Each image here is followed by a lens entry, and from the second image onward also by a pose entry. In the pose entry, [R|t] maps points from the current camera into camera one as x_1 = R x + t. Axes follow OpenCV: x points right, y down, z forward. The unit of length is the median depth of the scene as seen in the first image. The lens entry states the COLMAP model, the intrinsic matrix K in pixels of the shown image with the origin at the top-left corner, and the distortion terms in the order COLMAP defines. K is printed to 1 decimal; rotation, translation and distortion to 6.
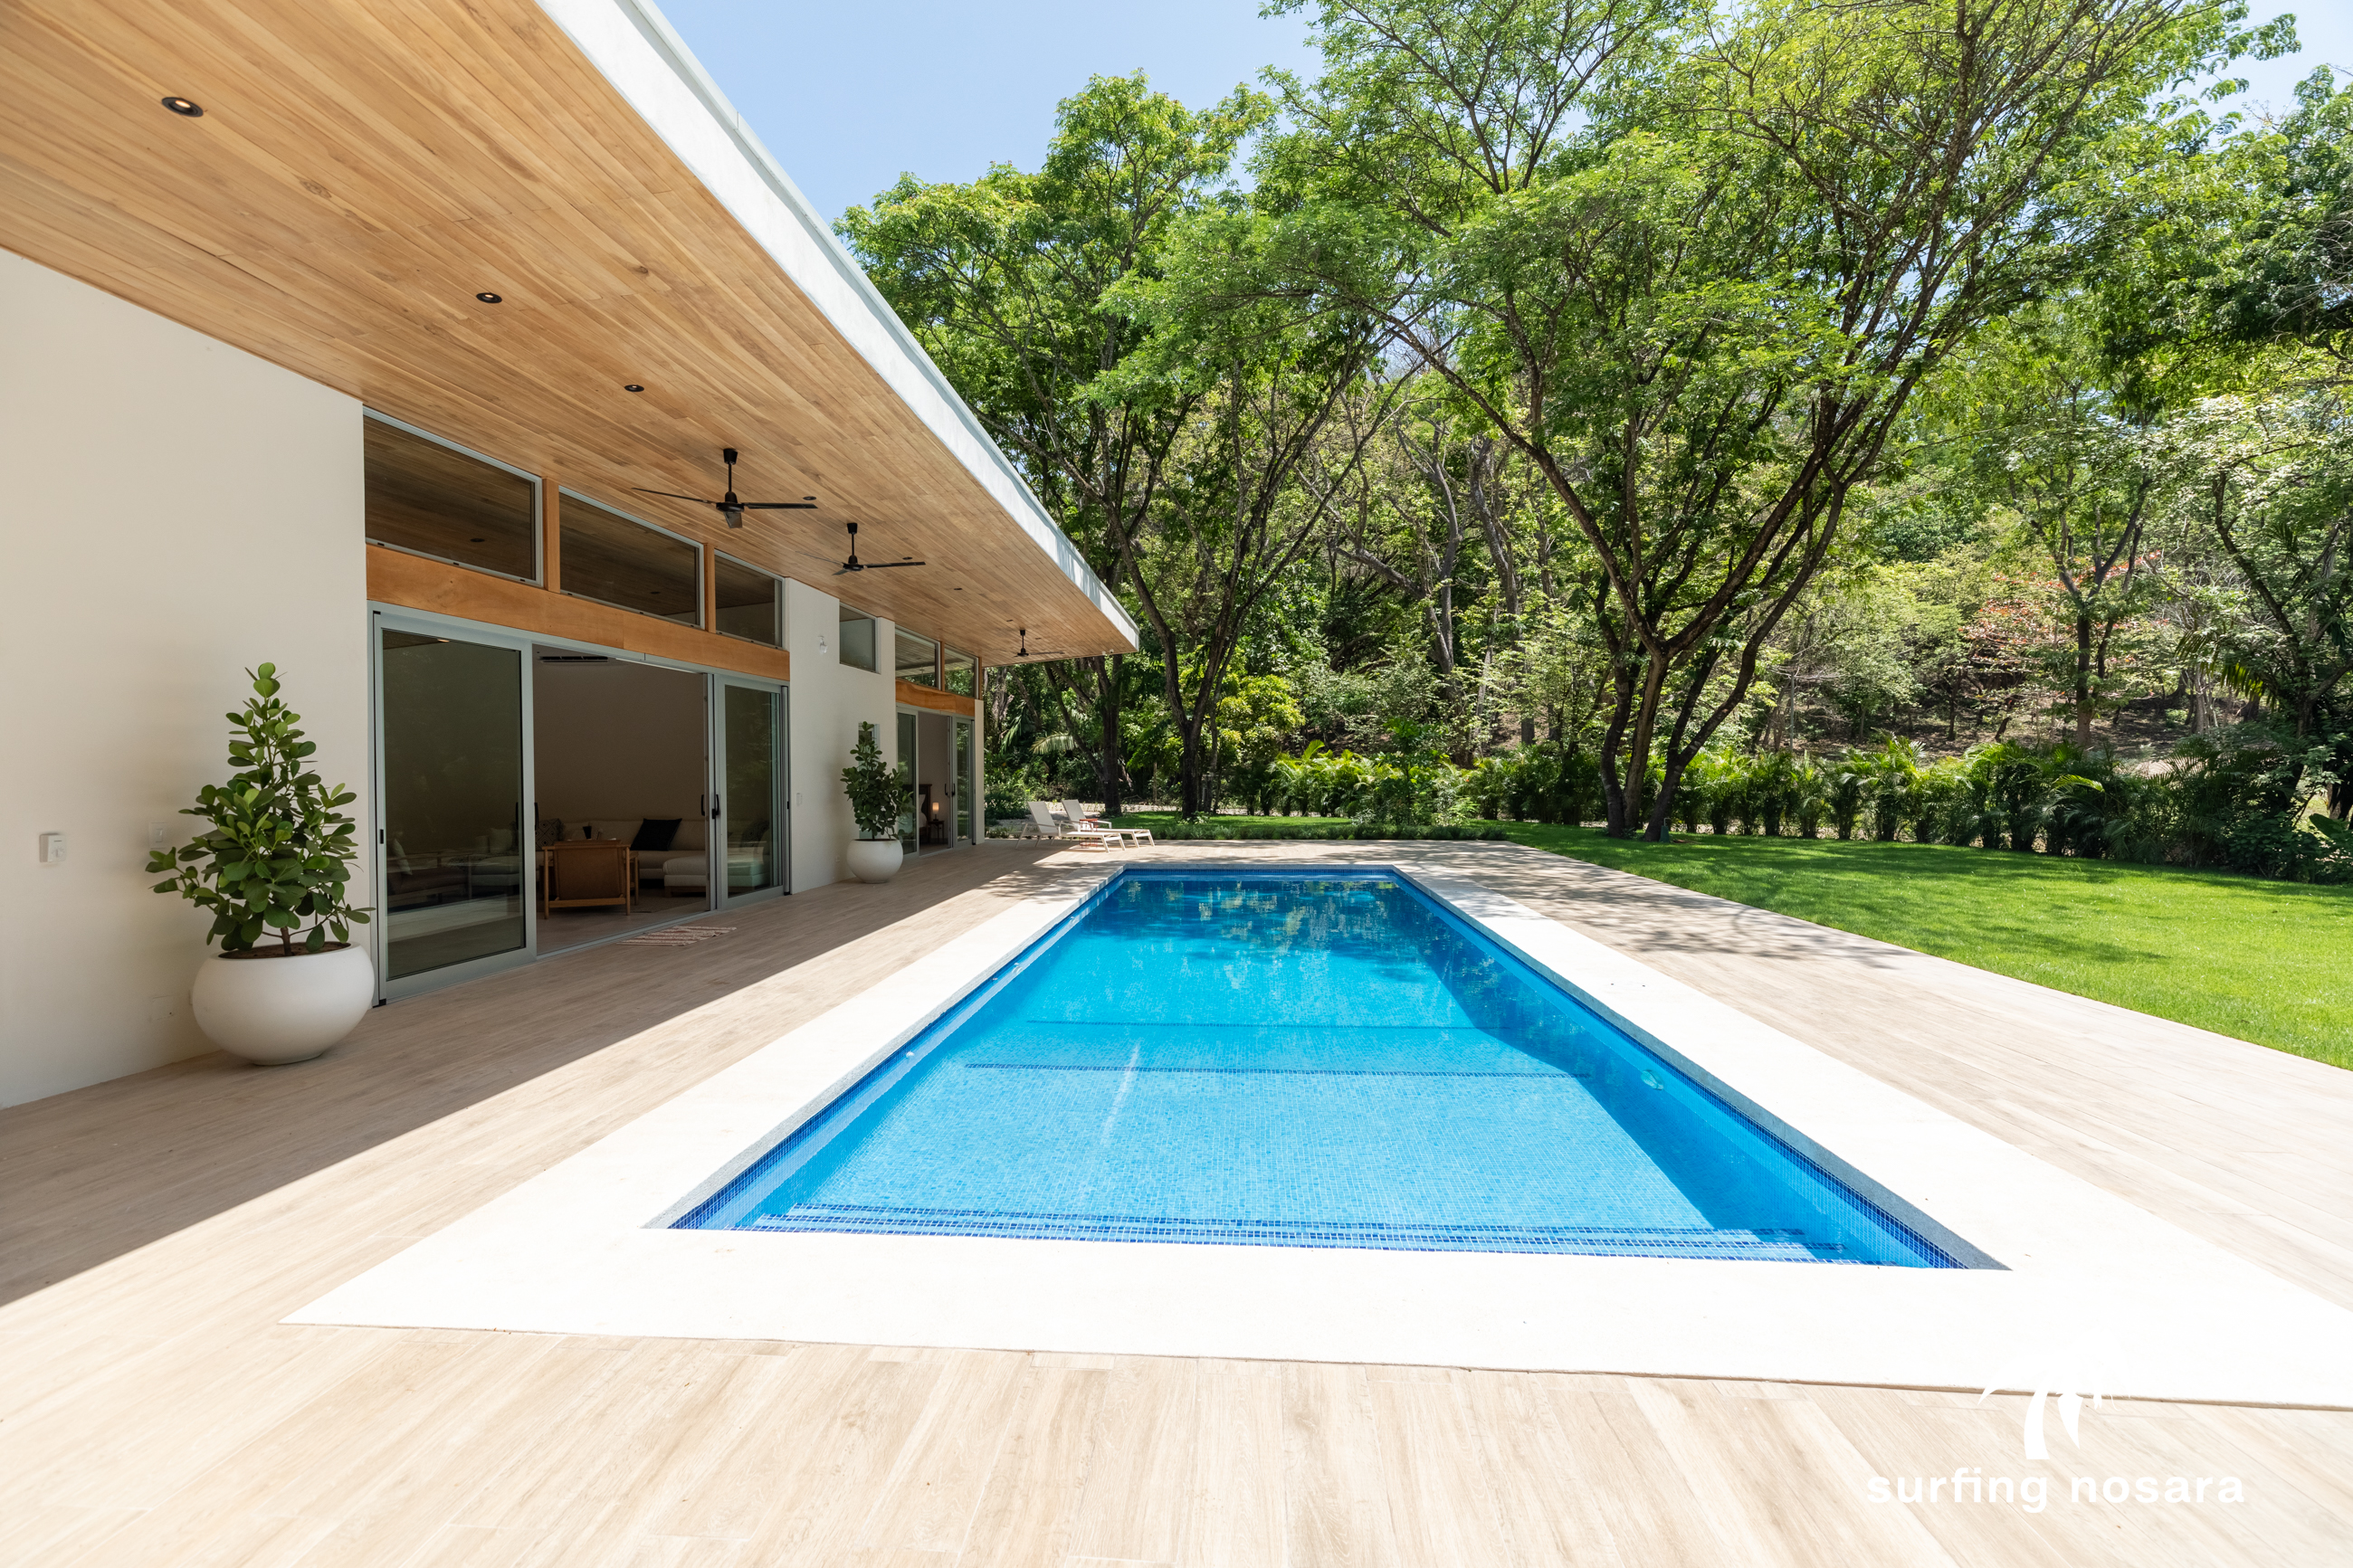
lens RADIAL K [[1071.4, 0, 1165.3], [0, 1071.4, 784.7], [0, 0, 1]] dist [0.010565, -0.000626]
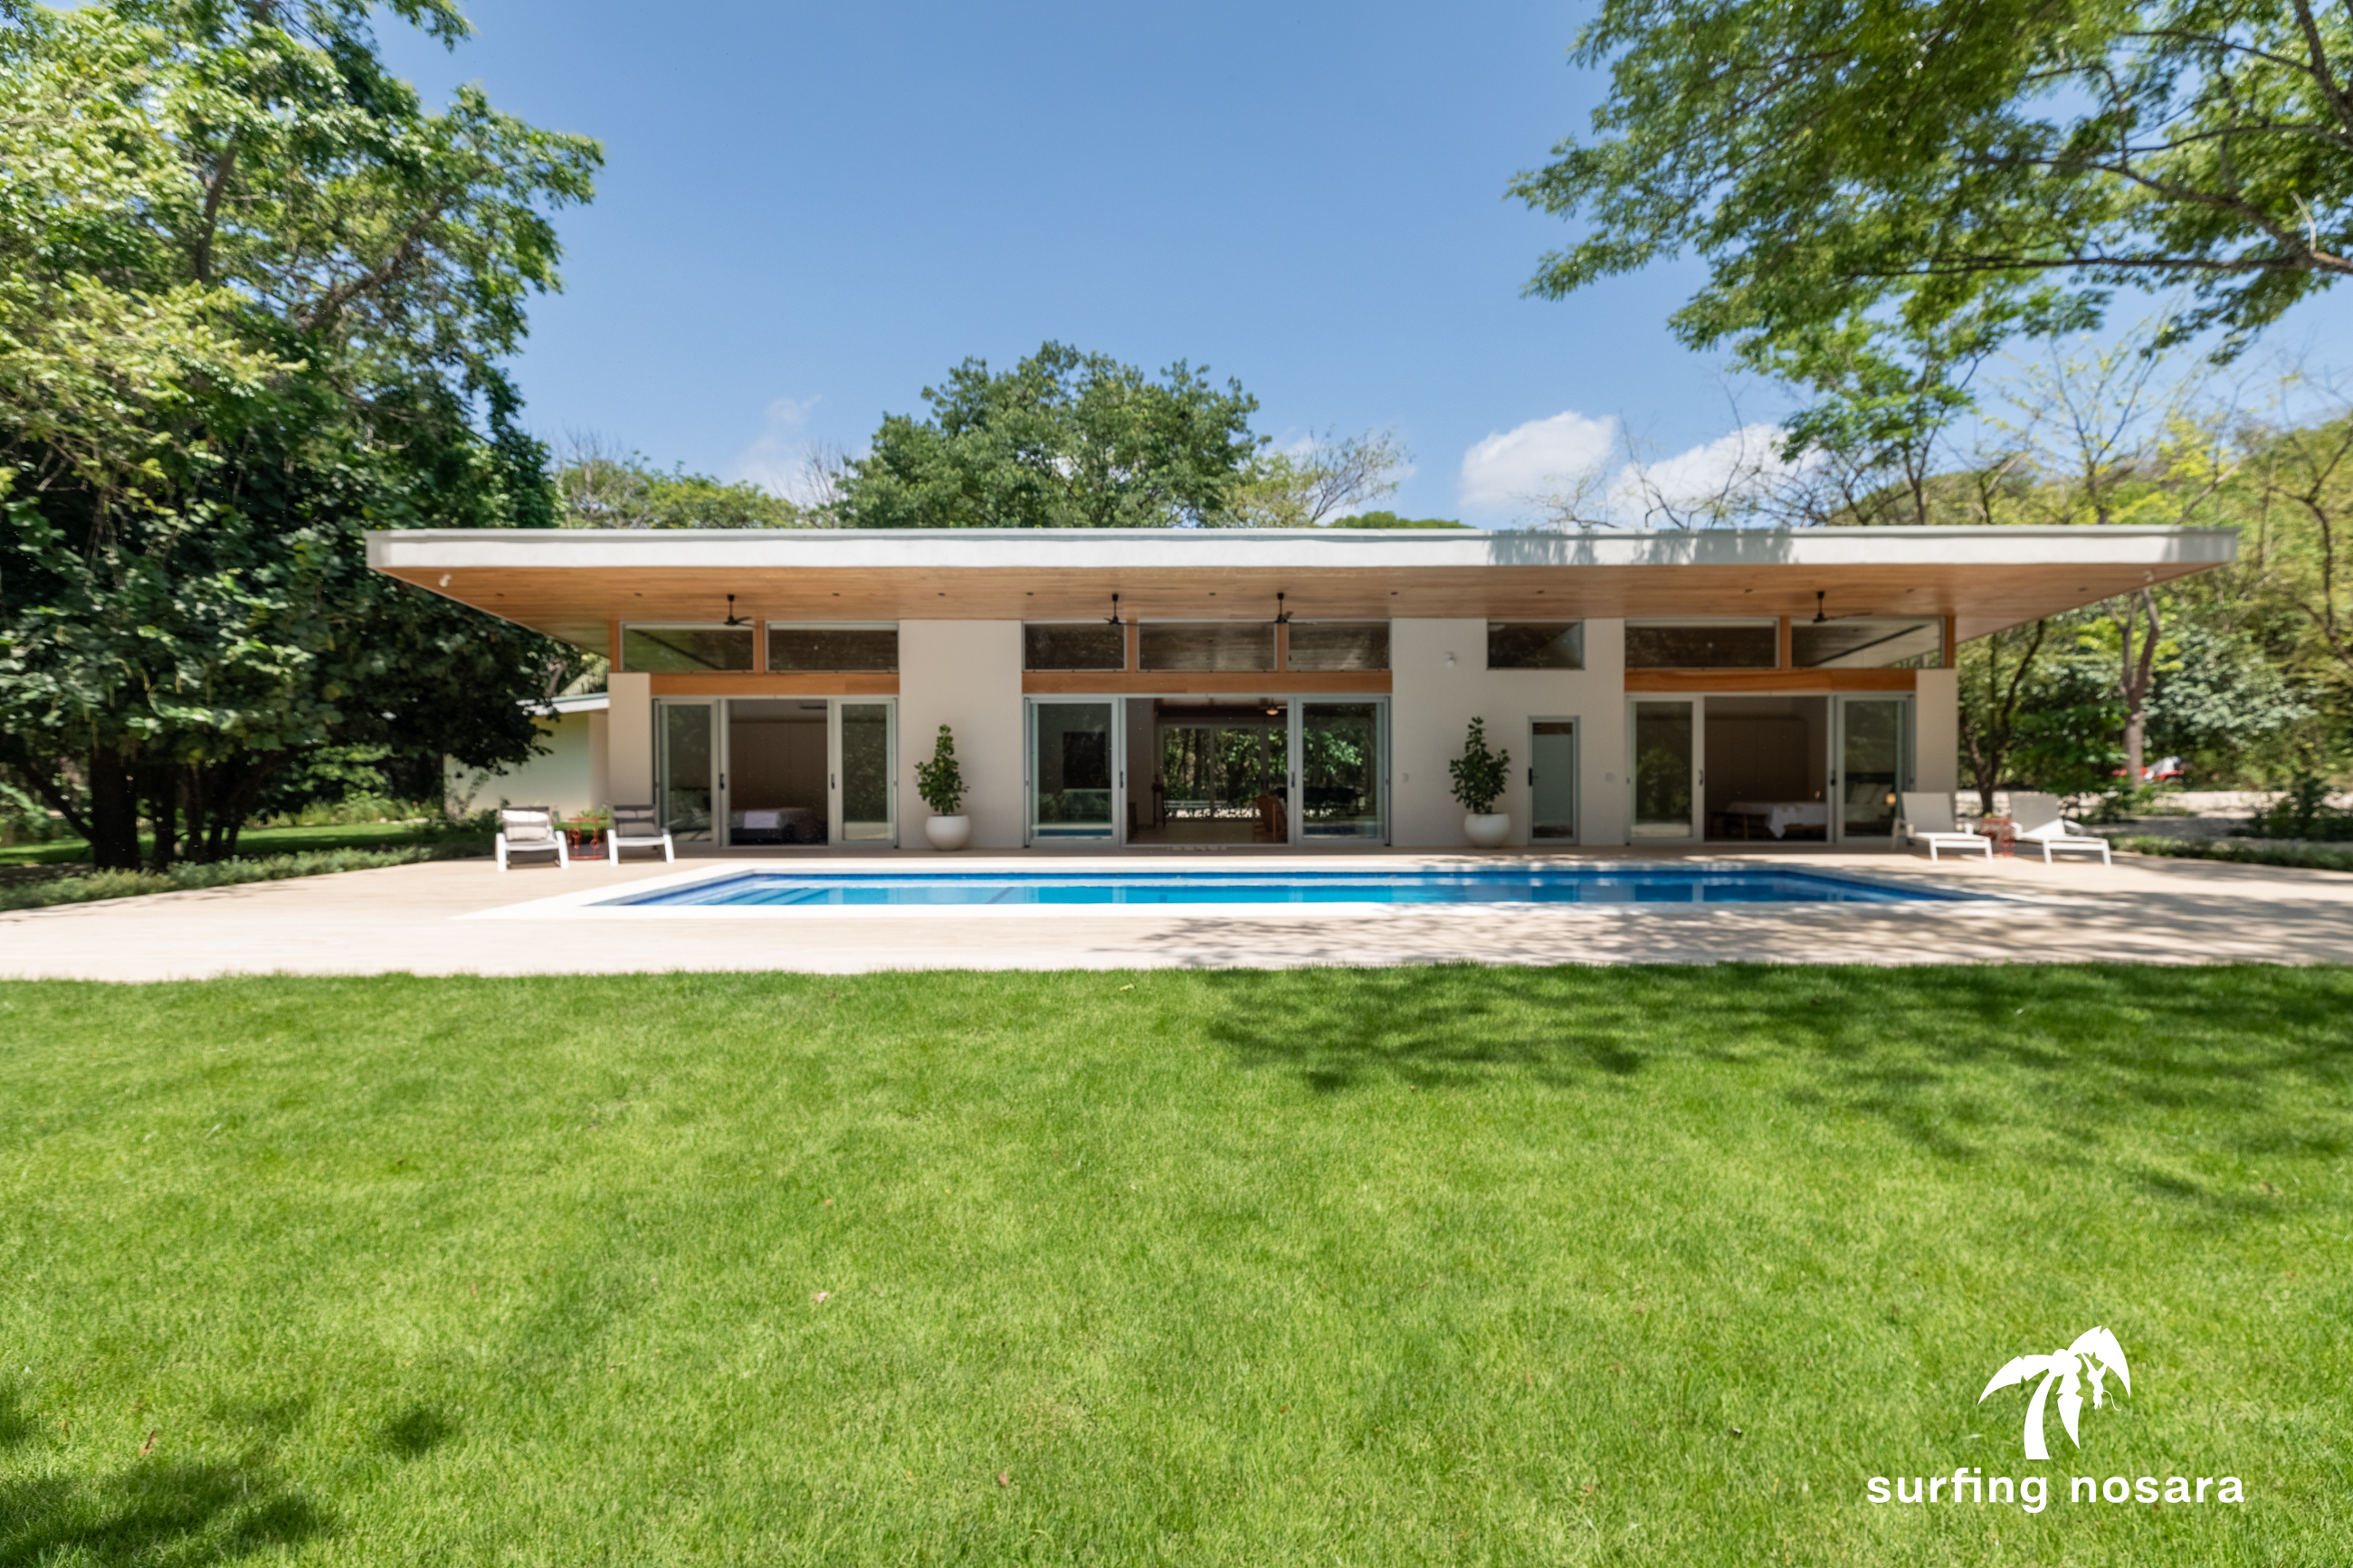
lens RADIAL K [[1051.3, 0, 1181.9], [0, 1051.3, 790.6], [0, 0, 1]] dist [0.001419, -0.000195]
pose [[0.077690, 0.014530, -0.996872, 1.906565], [-0.011381, 0.999842, 0.013687, 0.027872], [0.996913, 0.010282, 0.077843, 1.205163]]
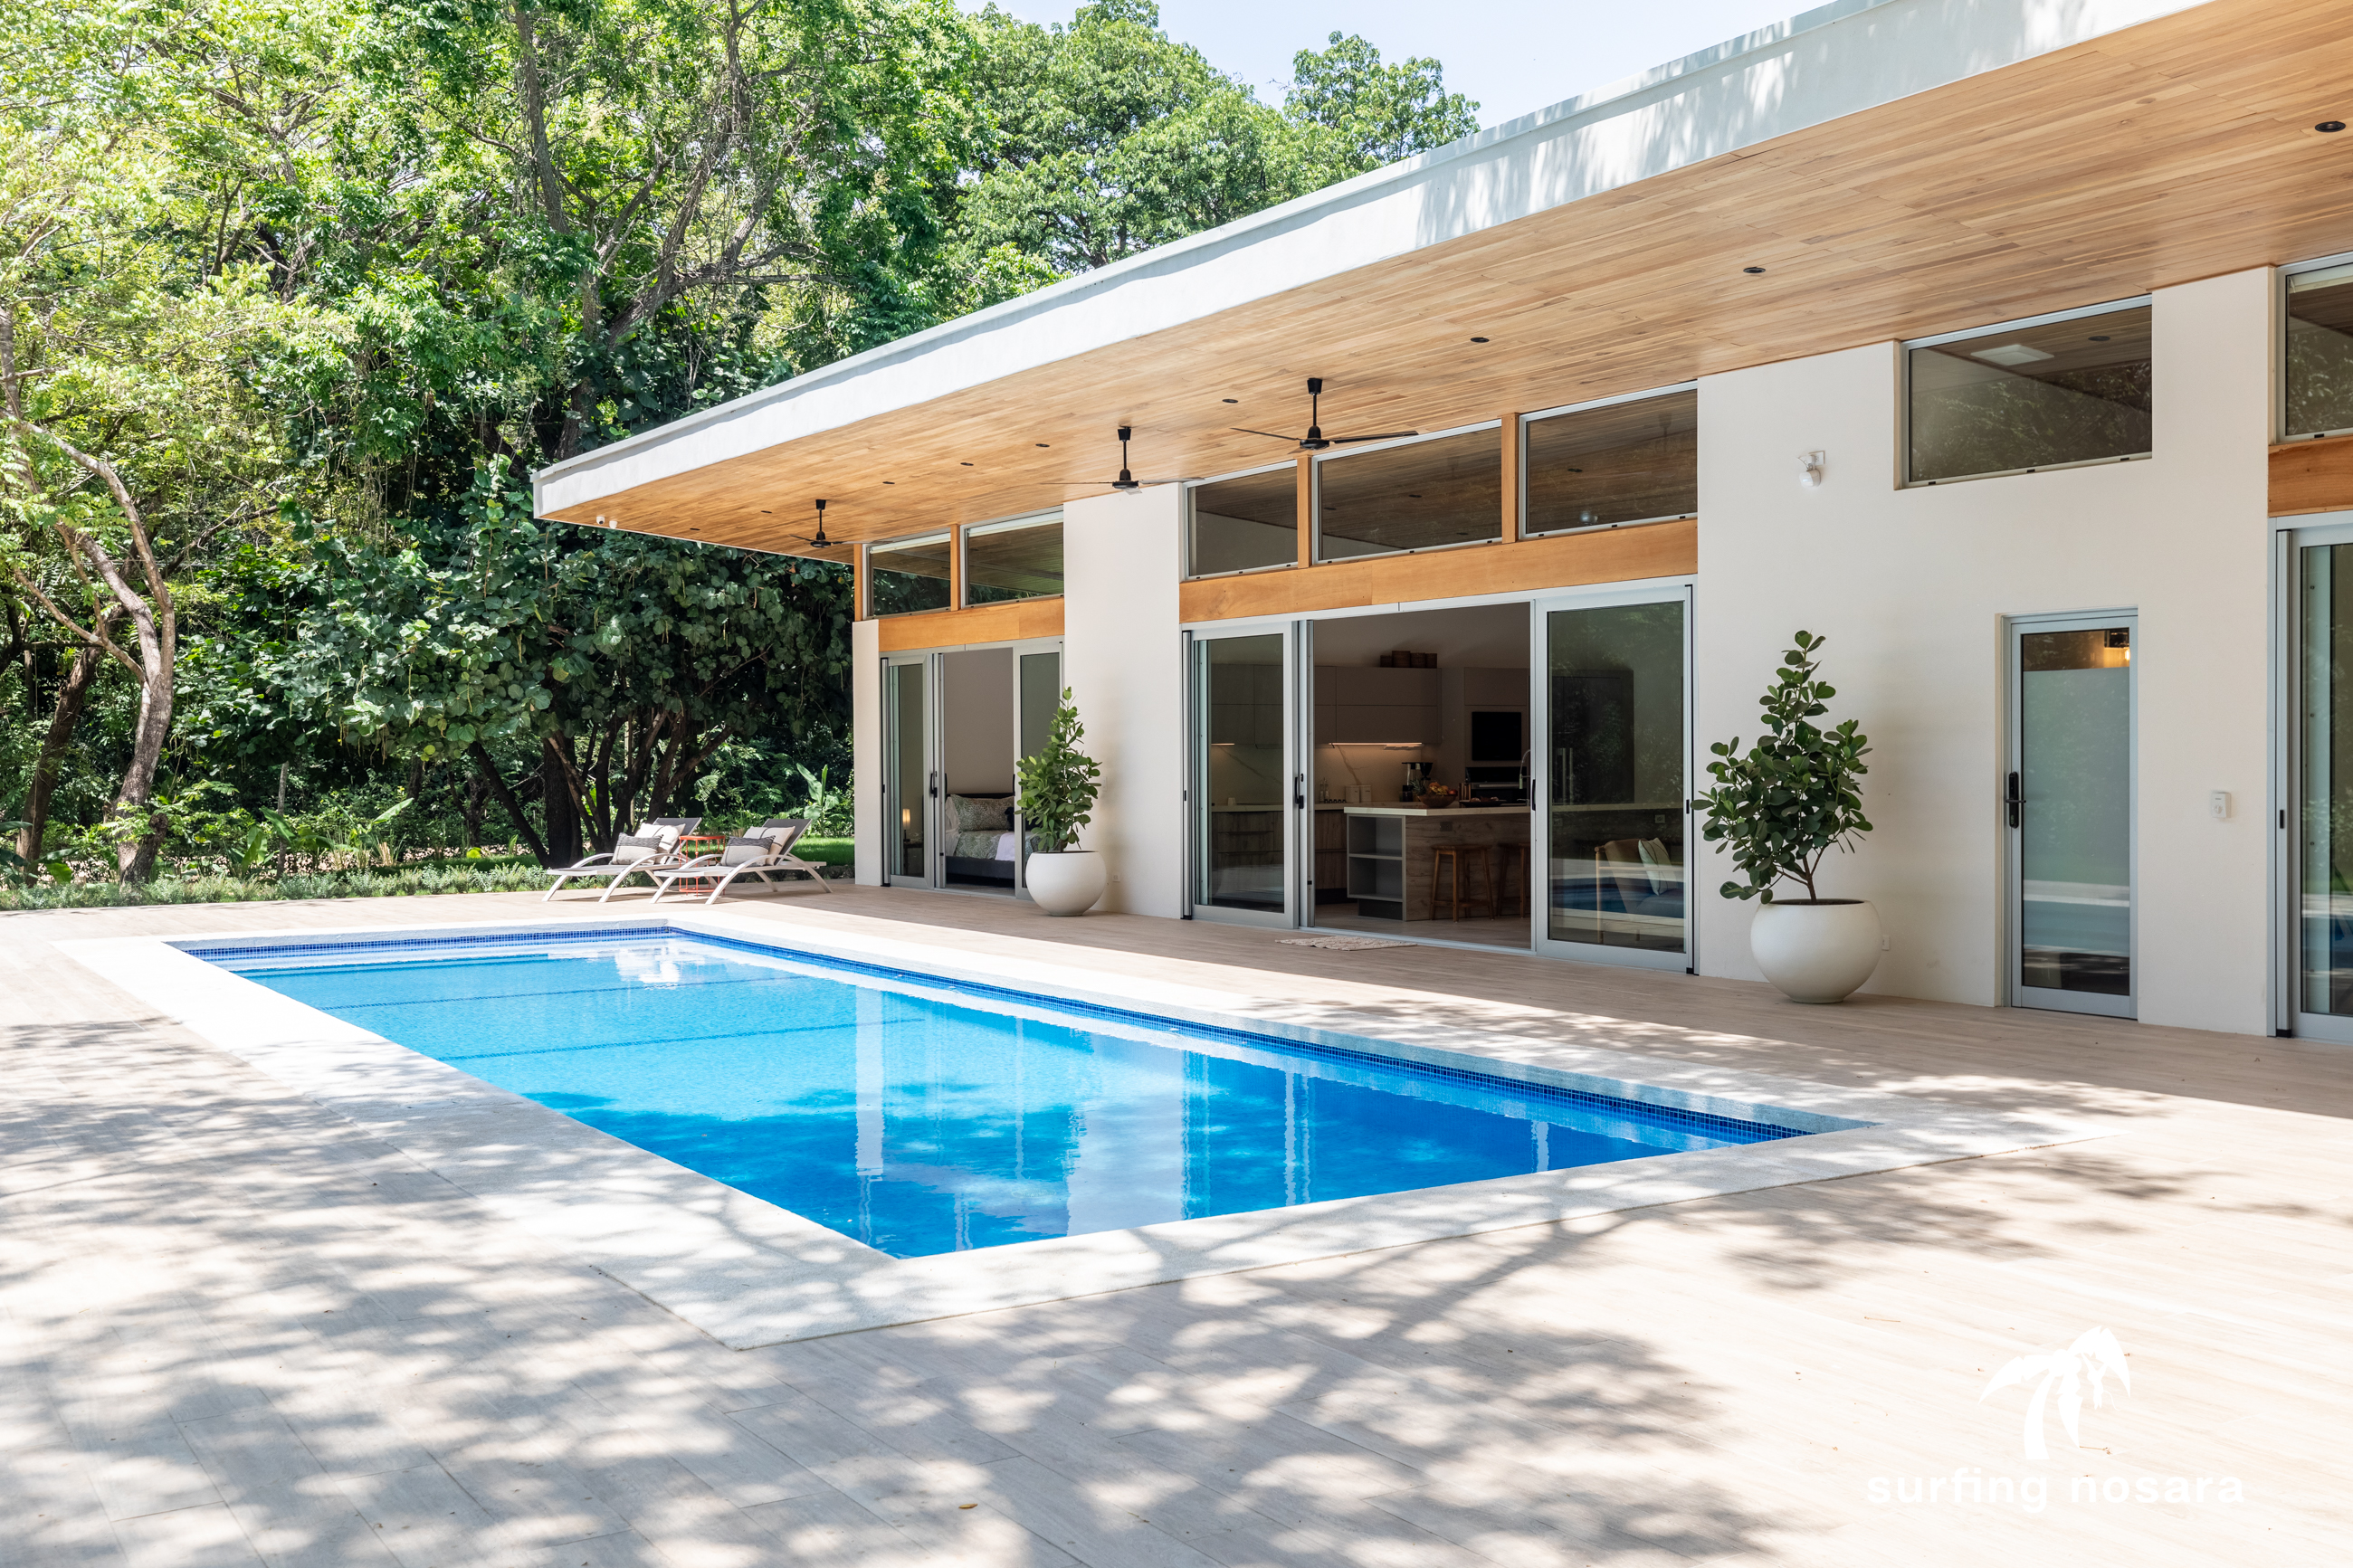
lens RADIAL K [[2270.0, 0, 1188.9], [0, 2270.0, 785.2], [0, 0, 1]] dist [0.002668, -0.001093]
pose [[-0.800668, 0.014988, -0.598921, 1.014695], [-0.000842, 0.999658, 0.026142, -0.040626], [0.599108, 0.021435, -0.800381, 3.384370]]
